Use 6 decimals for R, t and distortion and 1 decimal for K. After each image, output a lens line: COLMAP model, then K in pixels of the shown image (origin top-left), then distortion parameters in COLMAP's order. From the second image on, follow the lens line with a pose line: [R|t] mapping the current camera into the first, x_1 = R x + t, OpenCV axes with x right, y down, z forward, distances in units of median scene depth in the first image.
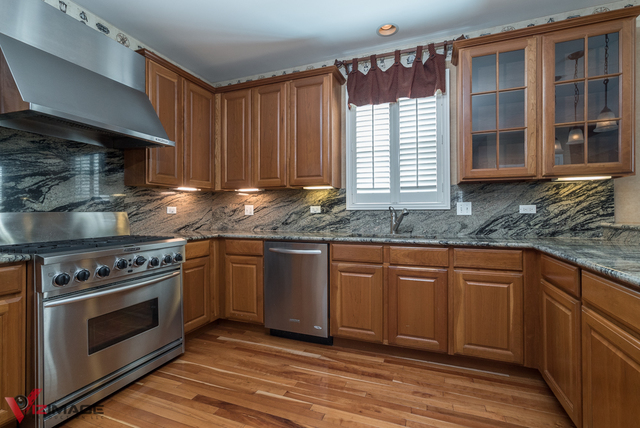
lens RADIAL K [[297.5, 0, 325.9], [0, 297.5, 209.8], [0, 0, 1]] dist [-0.001542, 0.001835]
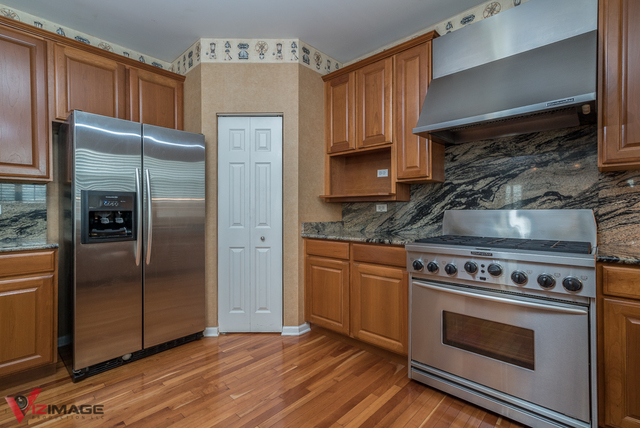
lens RADIAL K [[297.5, 0, 321.2], [0, 297.5, 212.3], [0, 0, 1]] dist [-0.001542, 0.001835]
pose [[-0.388194, 0.010516, -0.921518, 0.247386], [0.009746, 0.999926, 0.007305, 0.002315], [0.921526, -0.006145, -0.388268, 0.699870]]
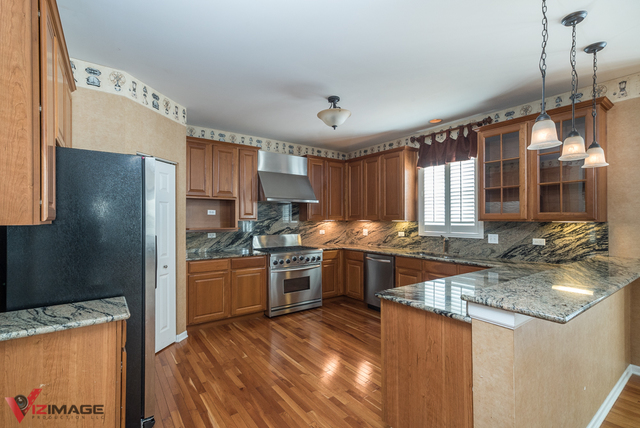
lens RADIAL K [[297.5, 0, 318.1], [0, 297.5, 218.7], [0, 0, 1]] dist [-0.001542, 0.001835]
pose [[0.830808, 0.001417, -0.556558, 0.587050], [0.000053, 0.999997, 0.002626, -0.107222], [0.556560, -0.002211, 0.830805, -0.647616]]
